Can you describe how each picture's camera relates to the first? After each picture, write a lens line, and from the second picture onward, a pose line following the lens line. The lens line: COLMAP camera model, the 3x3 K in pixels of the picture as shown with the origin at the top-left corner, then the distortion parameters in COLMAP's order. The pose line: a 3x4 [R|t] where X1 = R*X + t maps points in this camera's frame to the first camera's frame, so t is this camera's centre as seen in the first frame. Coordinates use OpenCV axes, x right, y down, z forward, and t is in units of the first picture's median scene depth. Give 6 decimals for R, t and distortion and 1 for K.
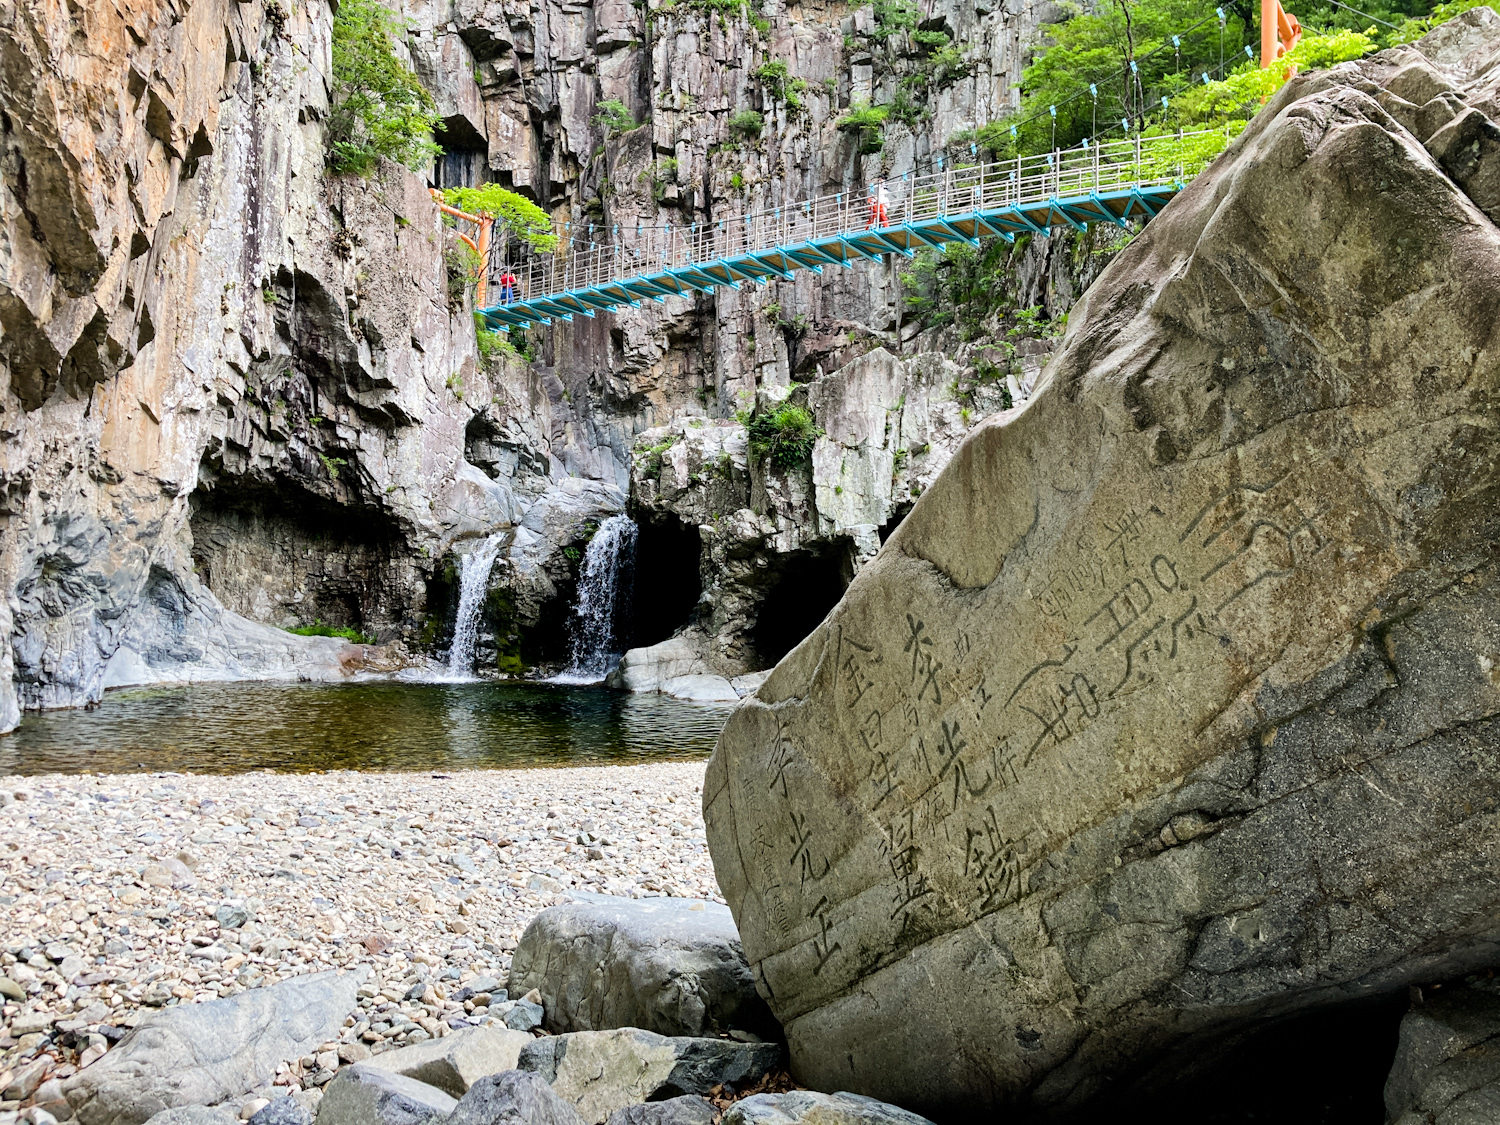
lens RADIAL K [[1224.2, 0, 742.0], [0, 1224.2, 543.6], [0, 0, 1]] dist [0.040132, -0.032561]
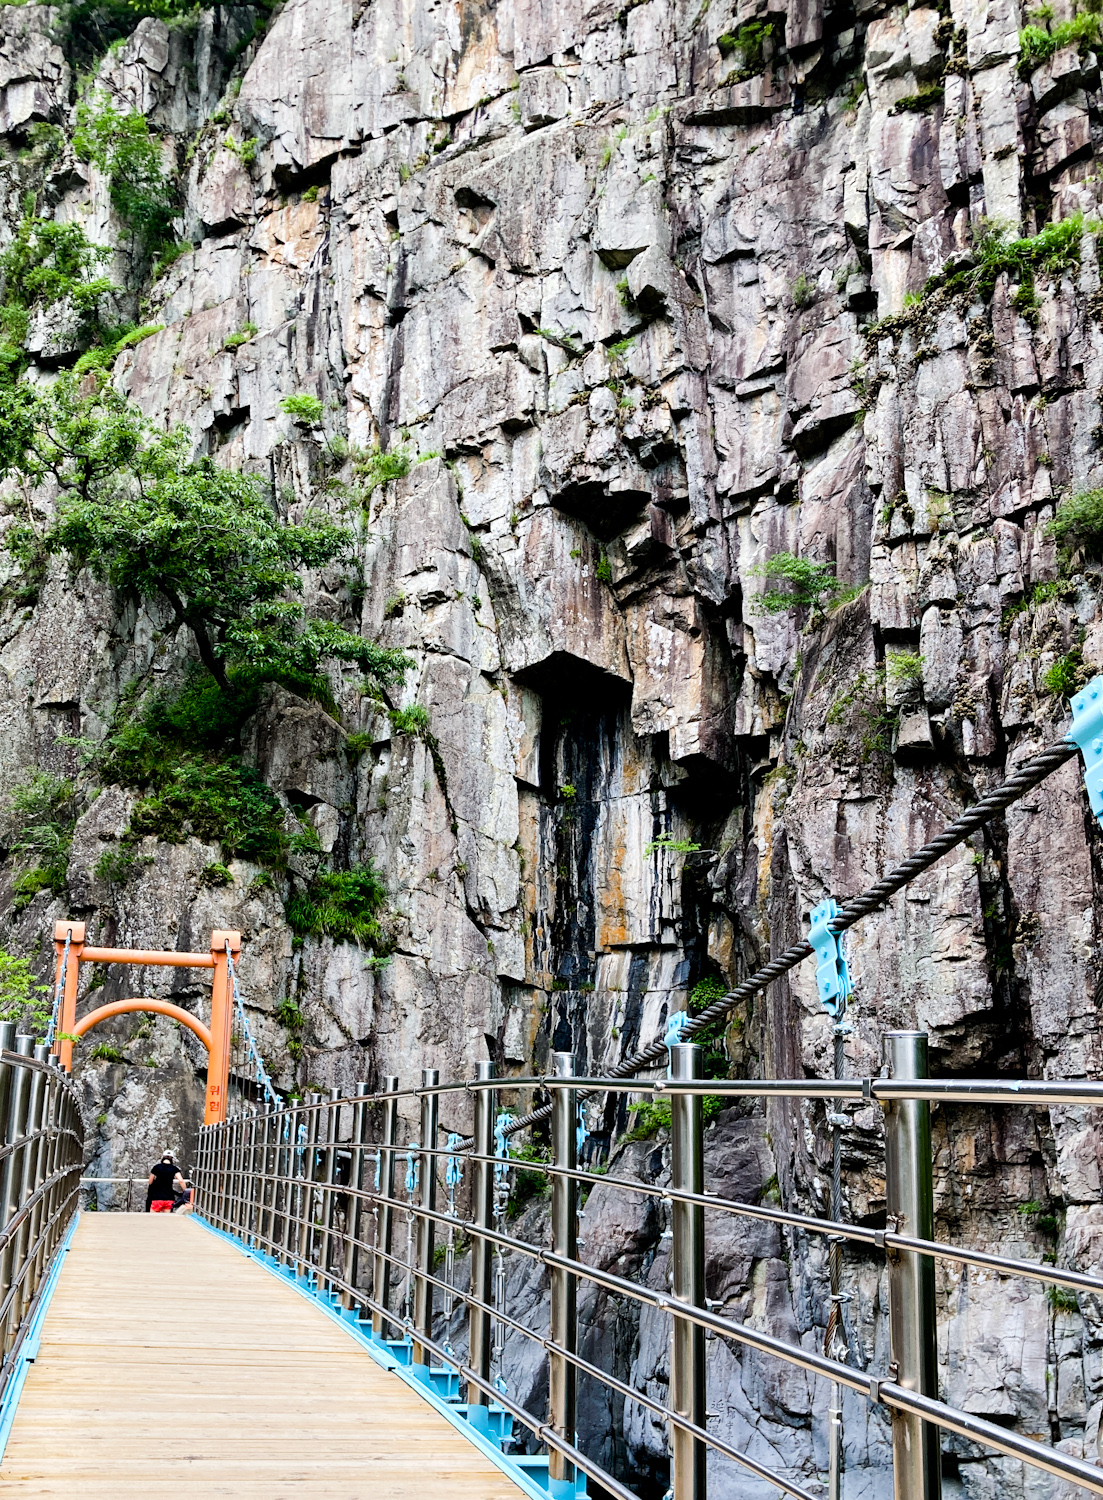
lens RADIAL K [[1484.3, 0, 417.1], [0, 1484.3, 896.3], [0, 0, 1]] dist [0.025709, 0.000000]
pose [[0.721727, -0.104283, -0.684277, 0.271888], [0.024146, 0.991777, -0.125679, -0.290714], [0.691756, 0.074184, 0.718311, 0.893497]]
